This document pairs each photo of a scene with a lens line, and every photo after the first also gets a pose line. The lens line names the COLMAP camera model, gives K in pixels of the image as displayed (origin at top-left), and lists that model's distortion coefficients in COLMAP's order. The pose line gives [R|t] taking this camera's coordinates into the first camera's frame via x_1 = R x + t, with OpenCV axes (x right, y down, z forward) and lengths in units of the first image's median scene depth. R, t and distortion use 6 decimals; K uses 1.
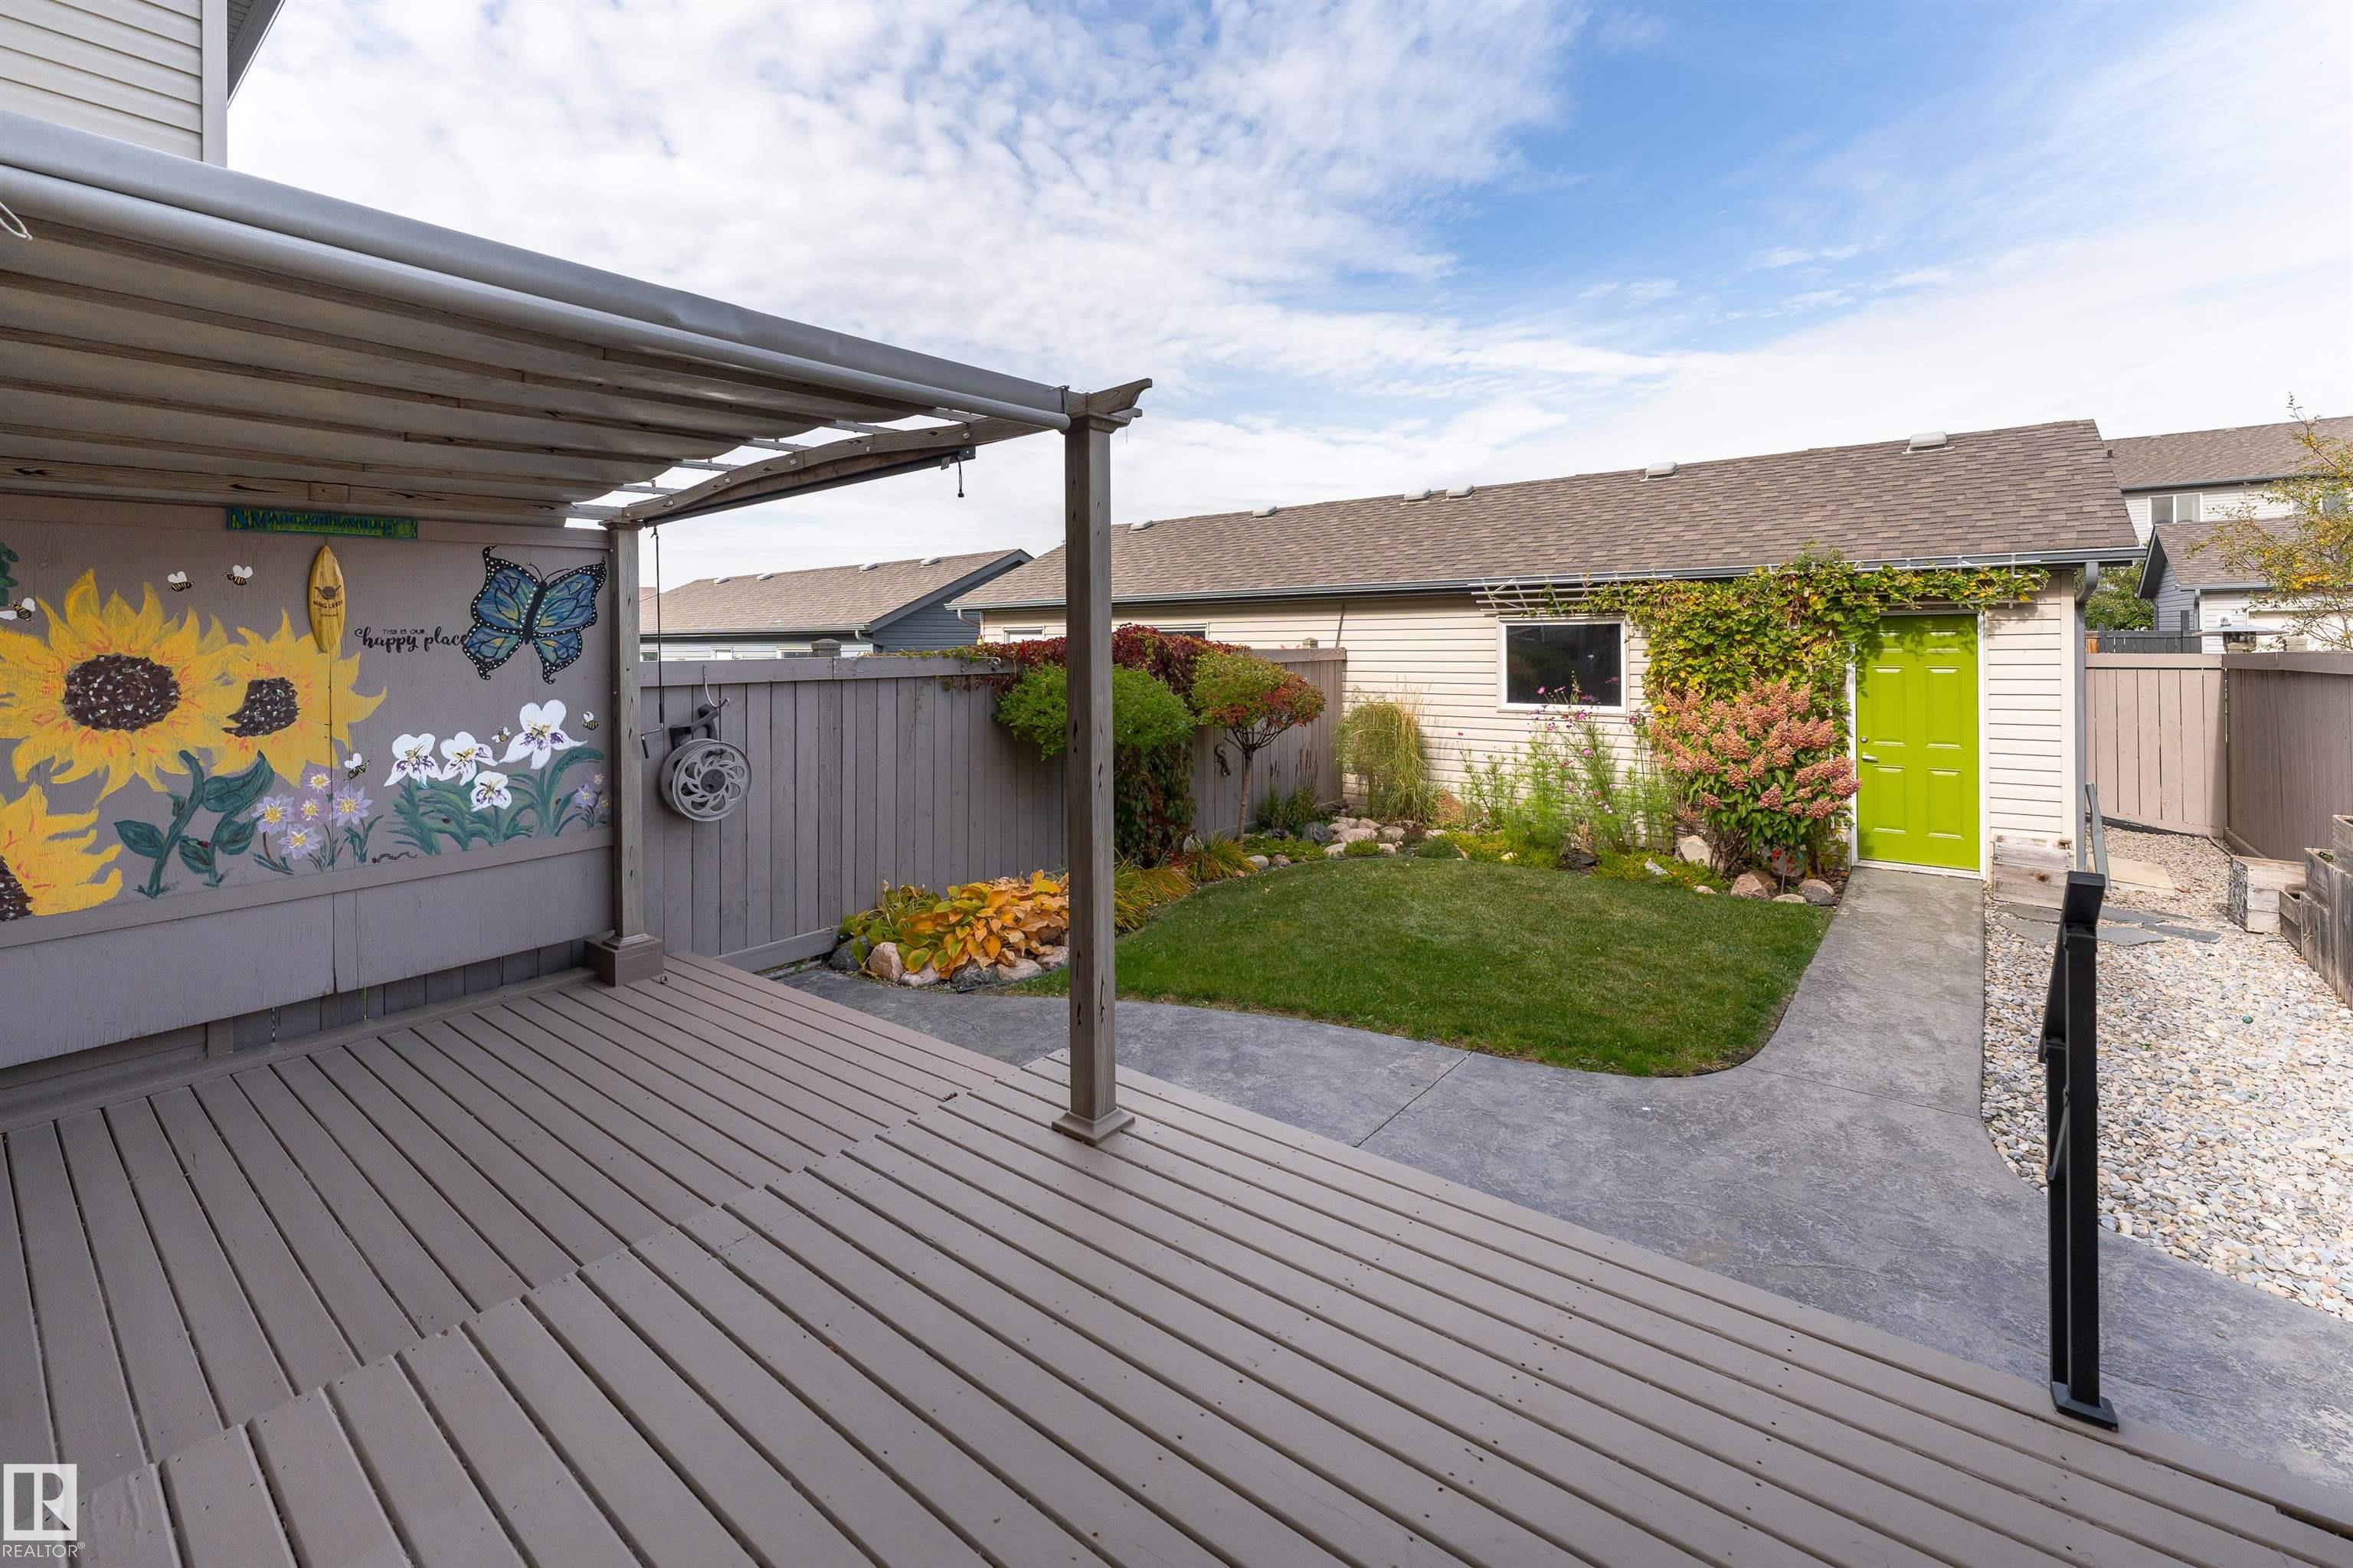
lens RADIAL K [[987.5, 0, 1158.1], [0, 987.5, 736.0], [0, 0, 1]] dist [0.002897, -0.000017]
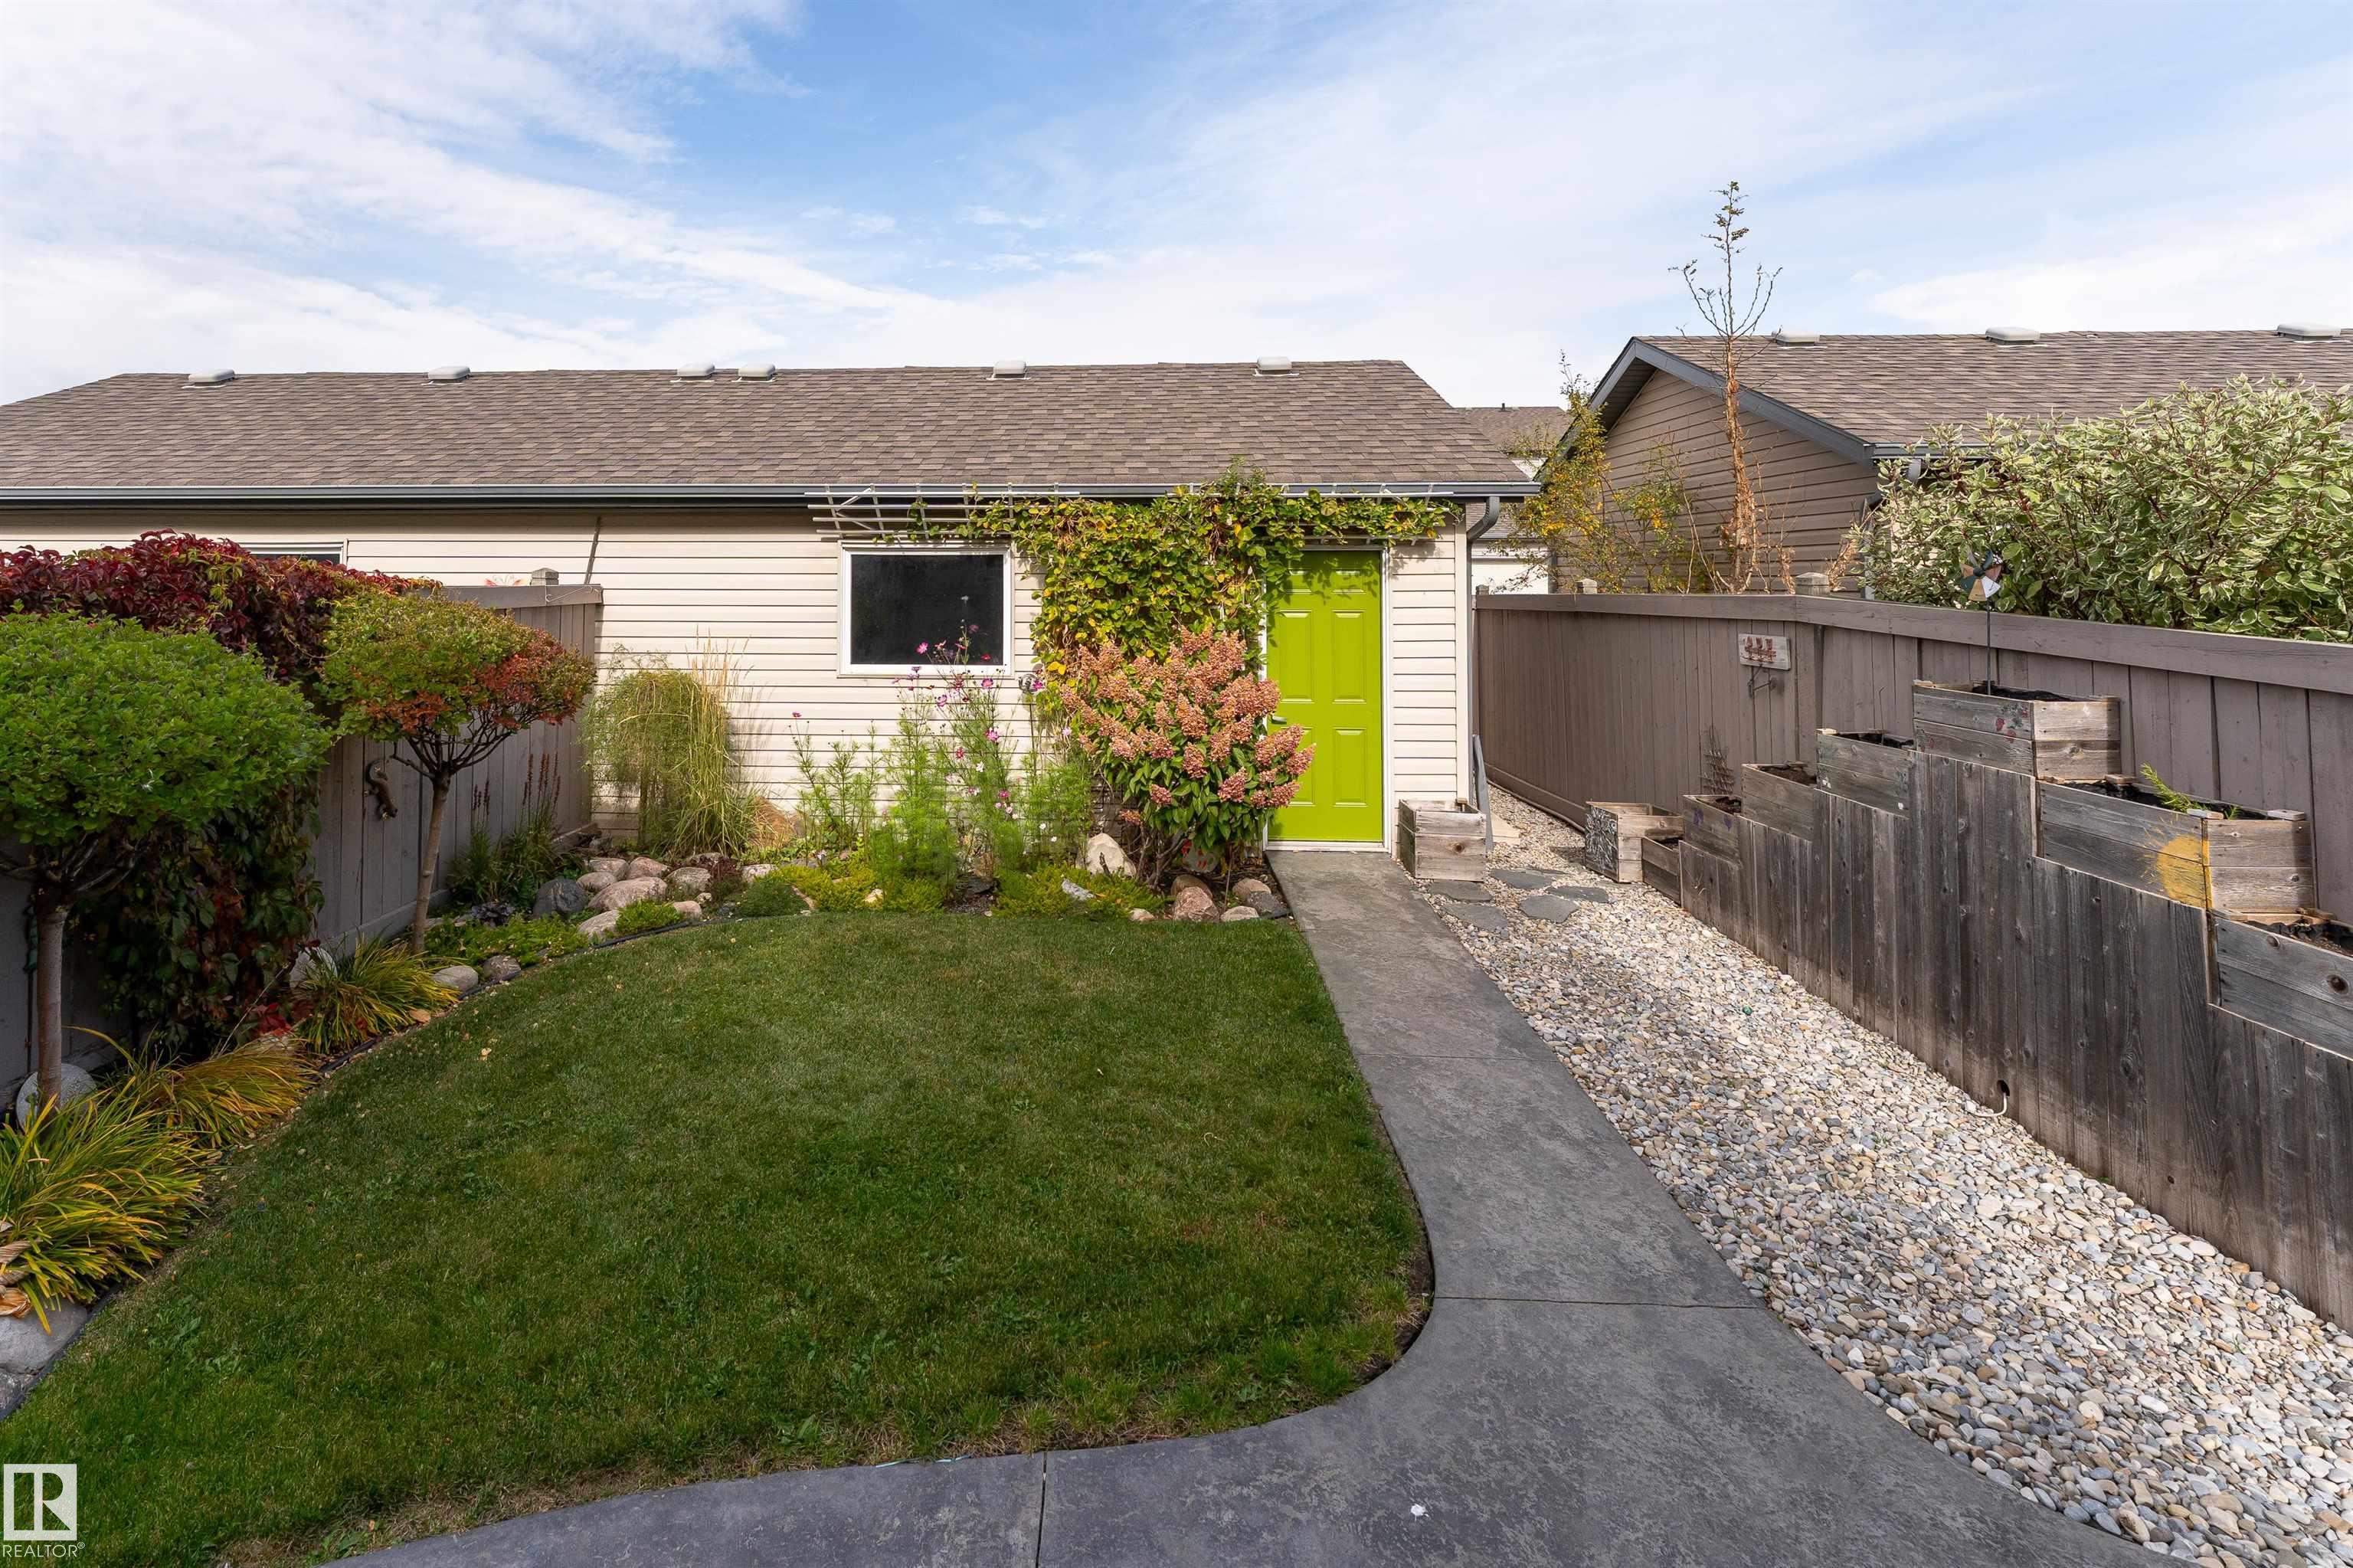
lens RADIAL K [[1291.9, 0, 1173.1], [0, 1291.9, 537.8], [0, 0, 1]] dist [0.001486, -0.000998]
pose [[0.810560, 0.026883, 0.585039, -0.000558], [0.046781, 0.992782, -0.110433, -0.014226], [-0.583785, 0.116881, 0.803452, 0.157984]]
